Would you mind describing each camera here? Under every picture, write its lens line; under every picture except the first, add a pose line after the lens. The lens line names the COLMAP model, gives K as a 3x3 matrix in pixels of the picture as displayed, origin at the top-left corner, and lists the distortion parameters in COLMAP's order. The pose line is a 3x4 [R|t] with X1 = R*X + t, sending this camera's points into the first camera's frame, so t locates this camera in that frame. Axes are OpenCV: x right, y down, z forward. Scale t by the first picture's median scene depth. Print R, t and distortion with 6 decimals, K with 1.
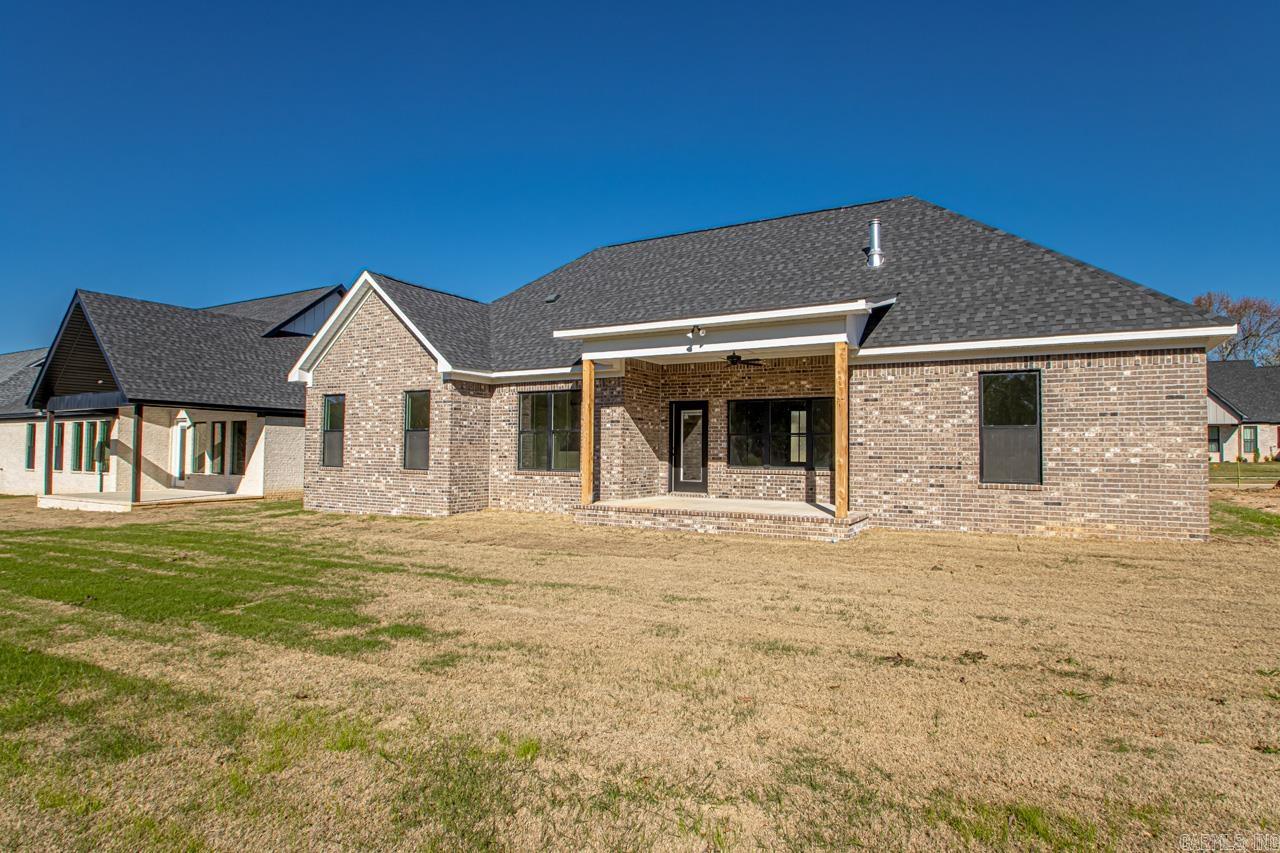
lens RADIAL K [[716.7, 0, 640.0], [0, 716.7, 426.5], [0, 0, 1]] dist [0.000951, 0.000209]
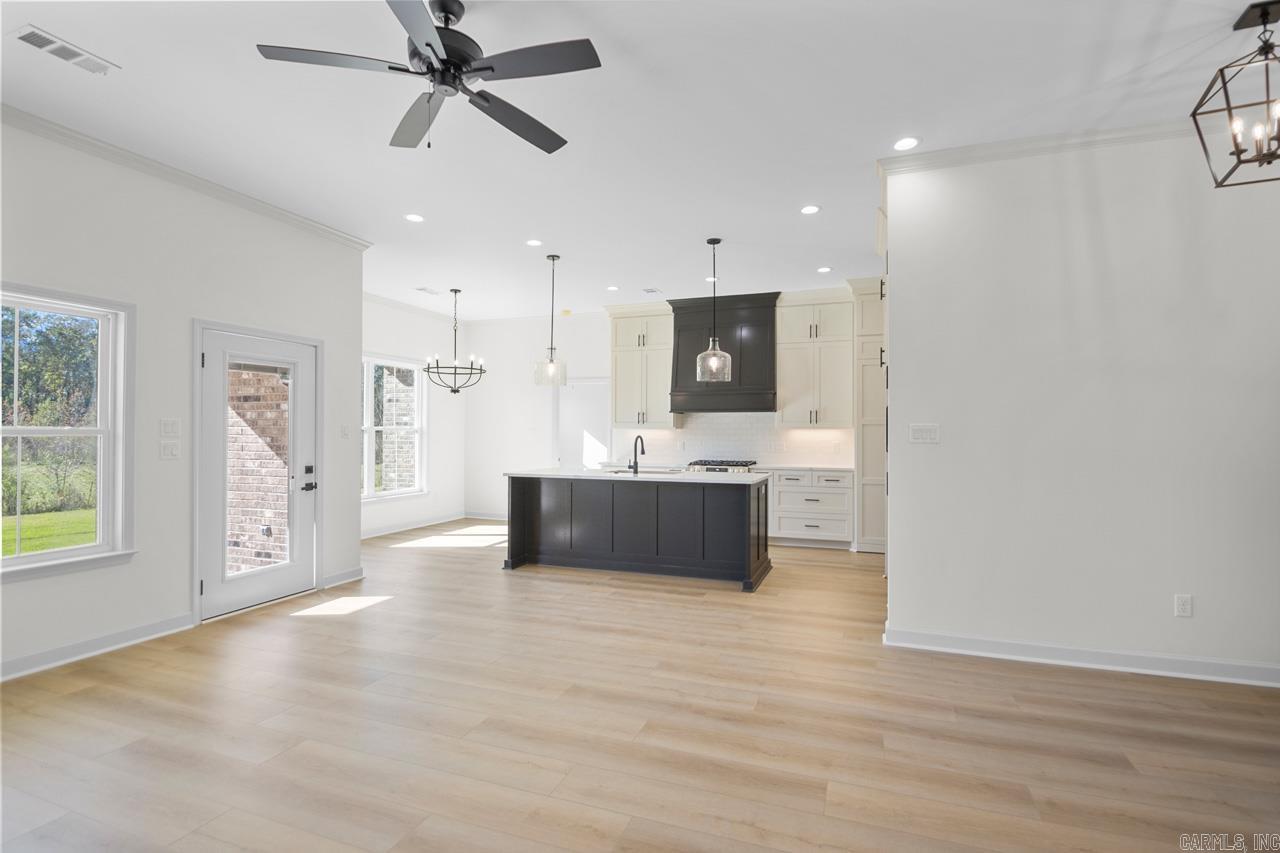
lens RADIAL K [[593.5, 0, 647.5], [0, 593.5, 427.1], [0, 0, 1]] dist [0.002770, 0.000410]
pose [[0.168315, -0.019163, -0.985547, 0.403915], [0.038965, 0.999159, -0.012774, 0.021304], [0.984963, -0.036252, 0.168920, 1.207589]]
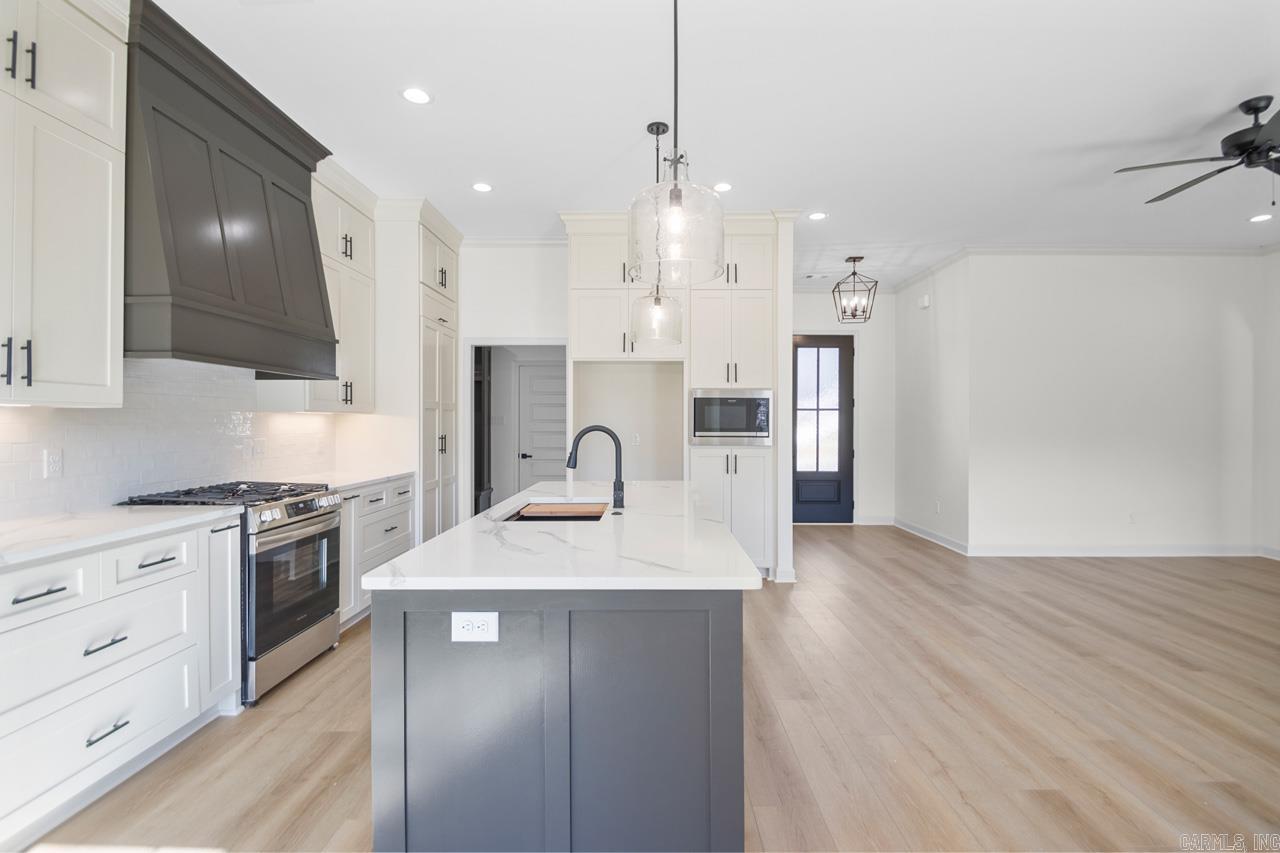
lens RADIAL K [[602.0, 0, 646.2], [0, 602.0, 420.3], [0, 0, 1]] dist [0.024074, -0.025697]
pose [[0.869937, -0.009409, 0.493074, -0.049438], [-0.011431, 0.999165, 0.039235, 0.012638], [-0.493031, -0.039768, 0.869102, 1.103572]]
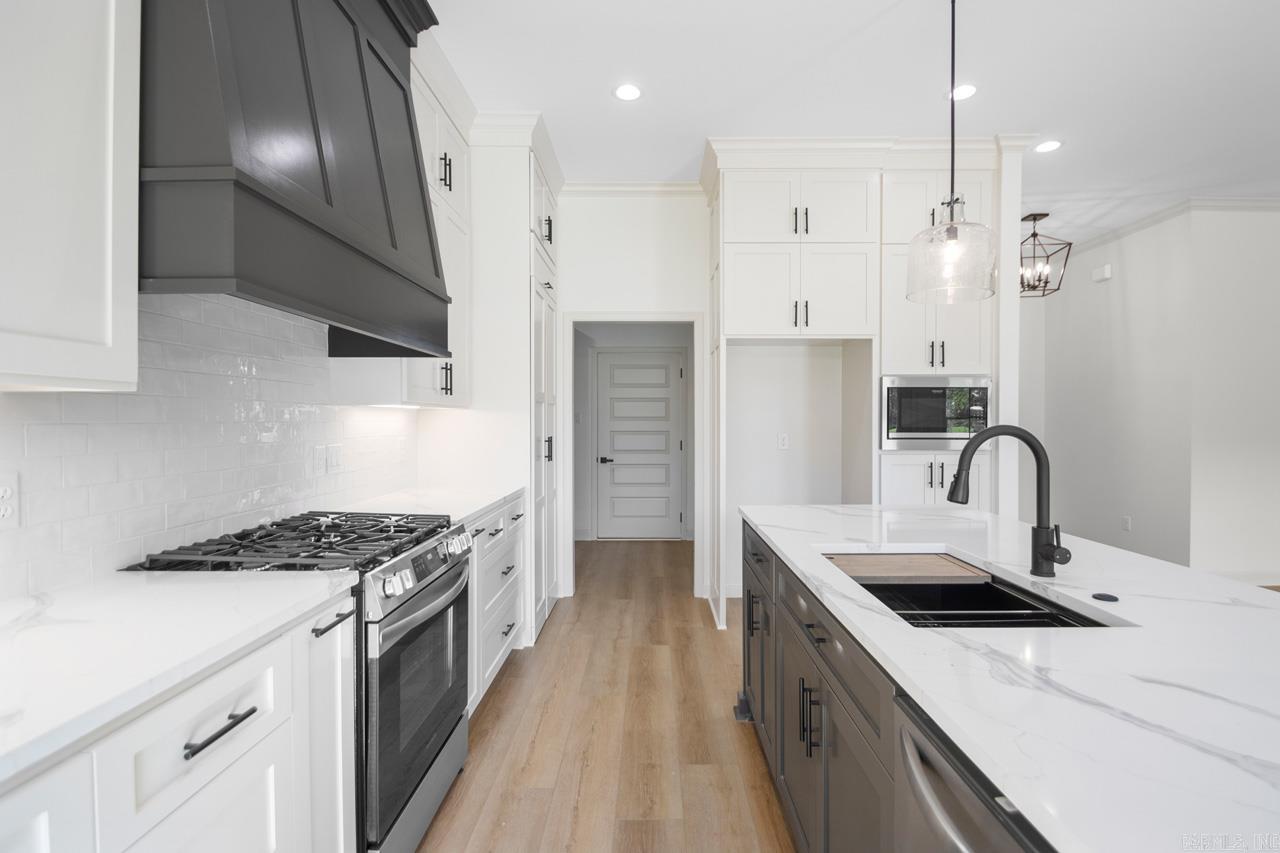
lens RADIAL K [[596.6, 0, 645.7], [0, 596.6, 423.5], [0, 0, 1]] dist [0.023396, -0.023337]
pose [[0.867495, -0.014962, 0.497221, -0.072911], [-0.010187, 0.998804, 0.047829, 0.017114], [-0.497342, -0.046557, 0.866305, 1.211462]]
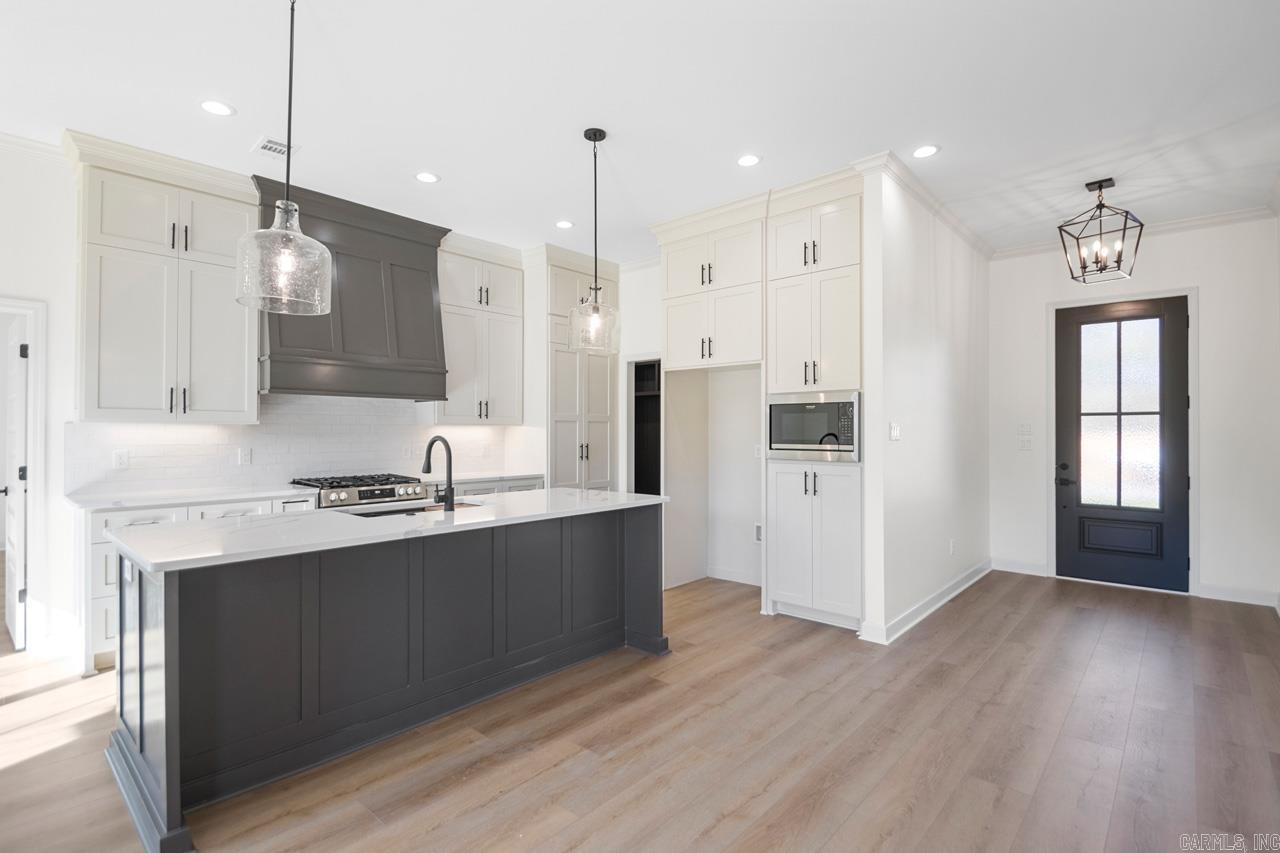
lens RADIAL K [[602.8, 0, 642.1], [0, 602.8, 425.2], [0, 0, 1]] dist [0.023312, -0.023561]
pose [[0.978223, -0.013519, -0.207118, 0.133737], [0.019558, 0.999440, 0.027133, 0.013815], [0.206635, -0.030593, 0.977940, 1.084368]]
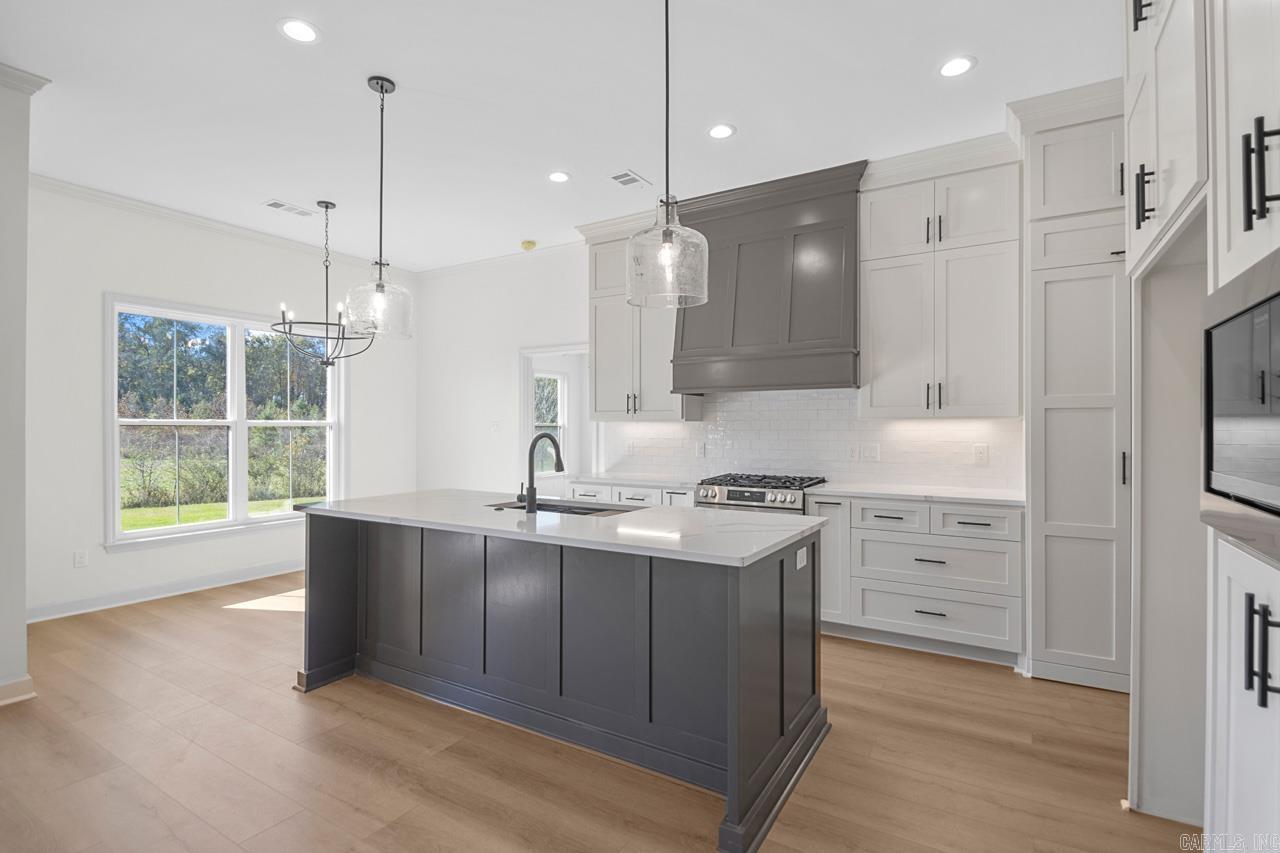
lens RADIAL K [[602.8, 0, 642.1], [0, 602.8, 425.2], [0, 0, 1]] dist [0.023312, -0.023561]
pose [[-0.023149, -0.015846, -0.999606, 0.215197], [0.041001, 0.999018, -0.016786, 0.023564], [0.998891, -0.041374, -0.022476, 1.301342]]
